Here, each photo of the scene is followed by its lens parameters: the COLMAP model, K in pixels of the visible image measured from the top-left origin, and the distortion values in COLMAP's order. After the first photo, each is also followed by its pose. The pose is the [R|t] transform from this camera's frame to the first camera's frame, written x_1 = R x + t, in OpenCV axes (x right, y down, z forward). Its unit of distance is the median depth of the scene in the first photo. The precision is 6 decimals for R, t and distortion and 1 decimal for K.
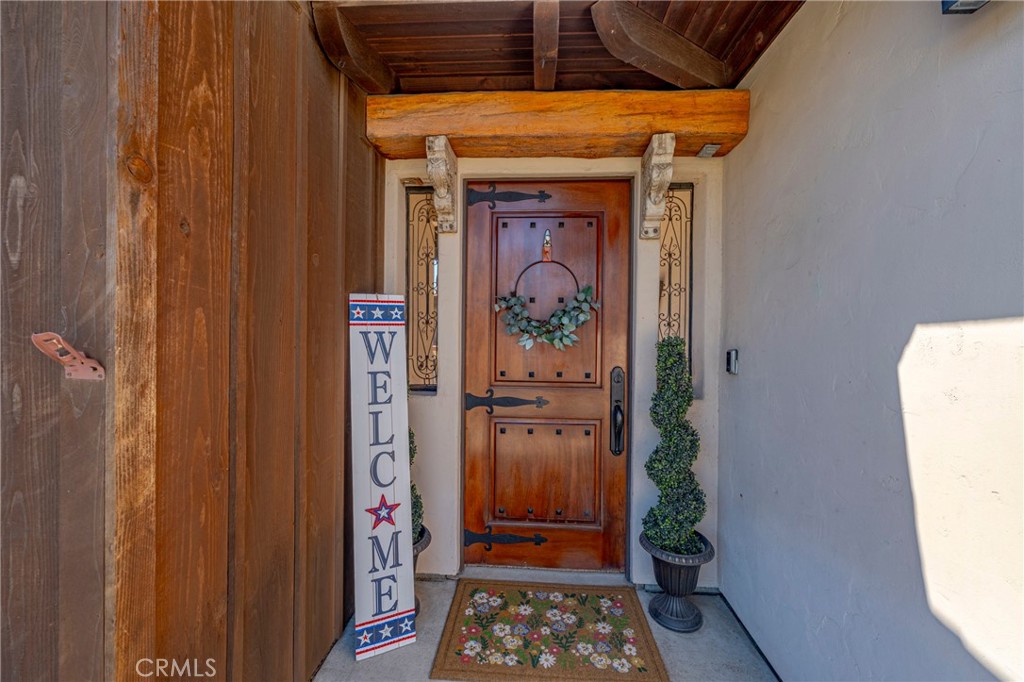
lens RADIAL K [[403.6, 0, 509.9], [0, 403.6, 334.5], [0, 0, 1]] dist [0.000981, -0.000004]
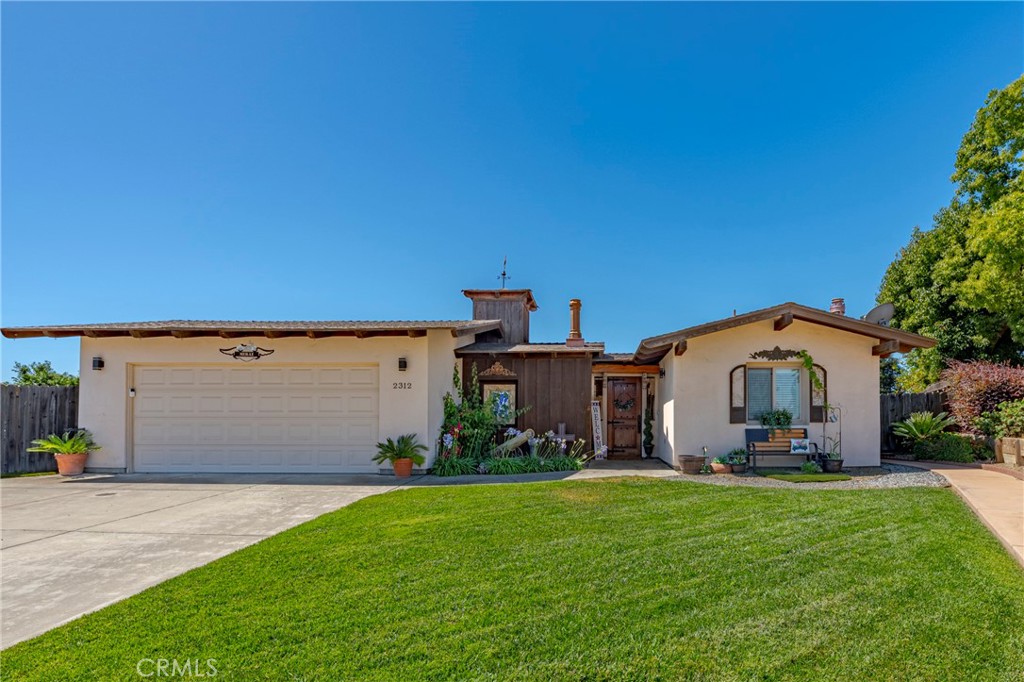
lens RADIAL K [[504.6, 0, 585.3], [0, 504.6, 421.8], [0, 0, 1]] dist [-0.001200, 0.001370]
pose [[0.999393, -0.008949, 0.033668, -0.628915], [0.009473, 0.999836, -0.015434, 0.269995], [-0.033524, 0.015743, 0.999314, -5.401349]]
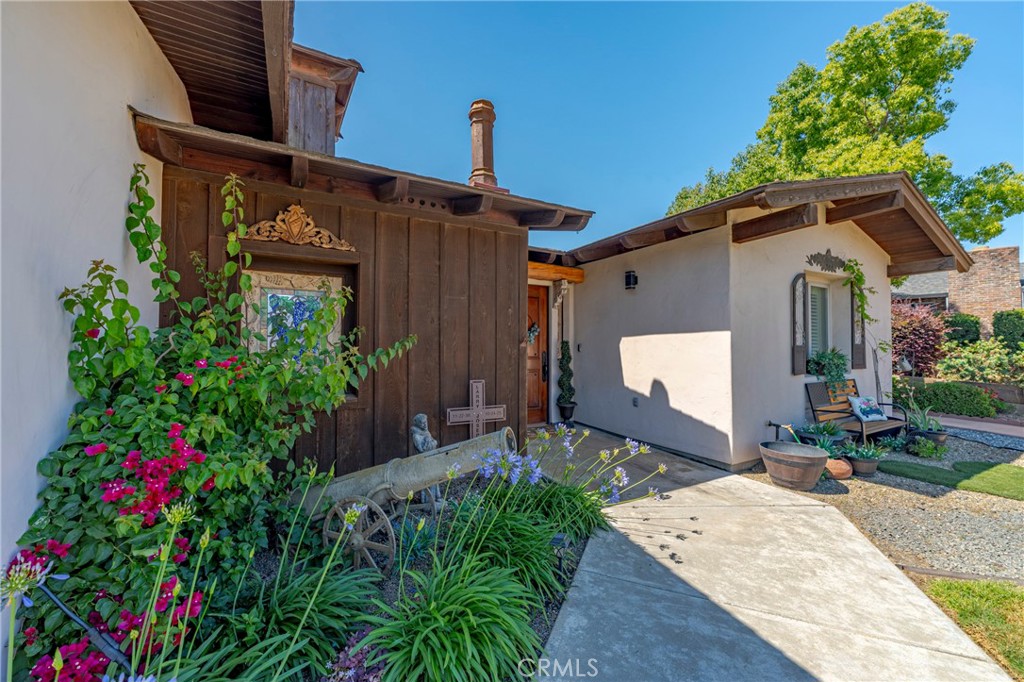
lens RADIAL K [[403.6, 0, 512.7], [0, 403.6, 340.4], [0, 0, 1]] dist [0.000981, -0.000004]
pose [[0.833877, -0.001155, 0.551949, -1.604897], [0.008128, 0.999915, -0.010187, 0.031350], [-0.551890, 0.012981, 0.833816, -1.355006]]
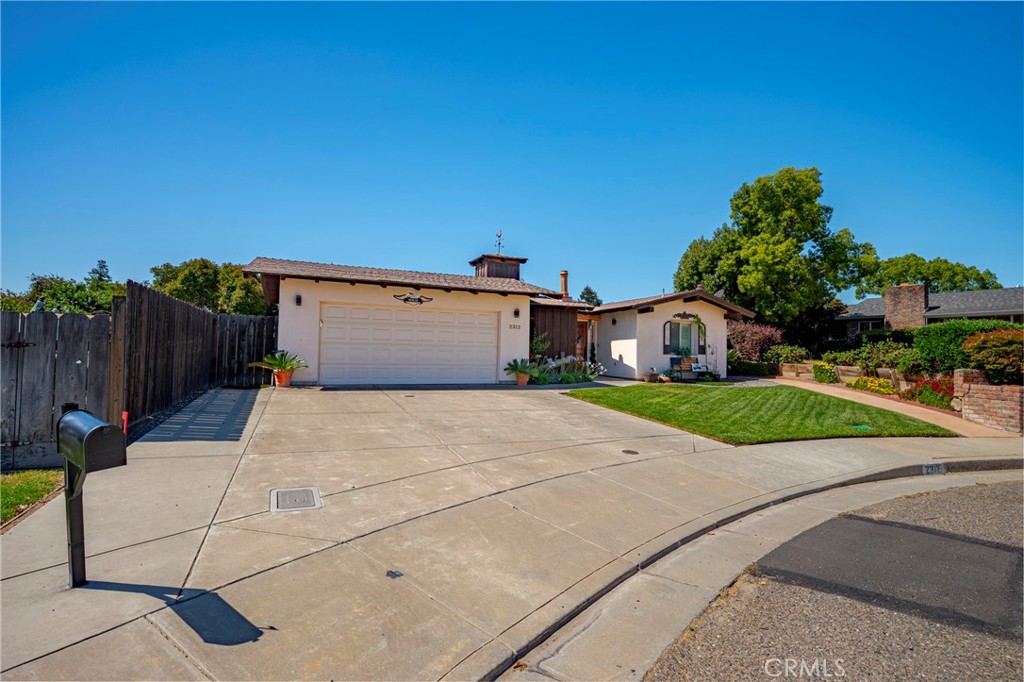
lens RADIAL K [[492.3, 0, 512.1], [0, 492.3, 340.9], [0, 0, 1]] dist [-0.005666, 0.000574]
pose [[0.895970, 0.018135, 0.443744, -5.291061], [-0.008727, 0.999692, -0.023235, 0.212271], [-0.444029, 0.016945, 0.895852, -6.963755]]
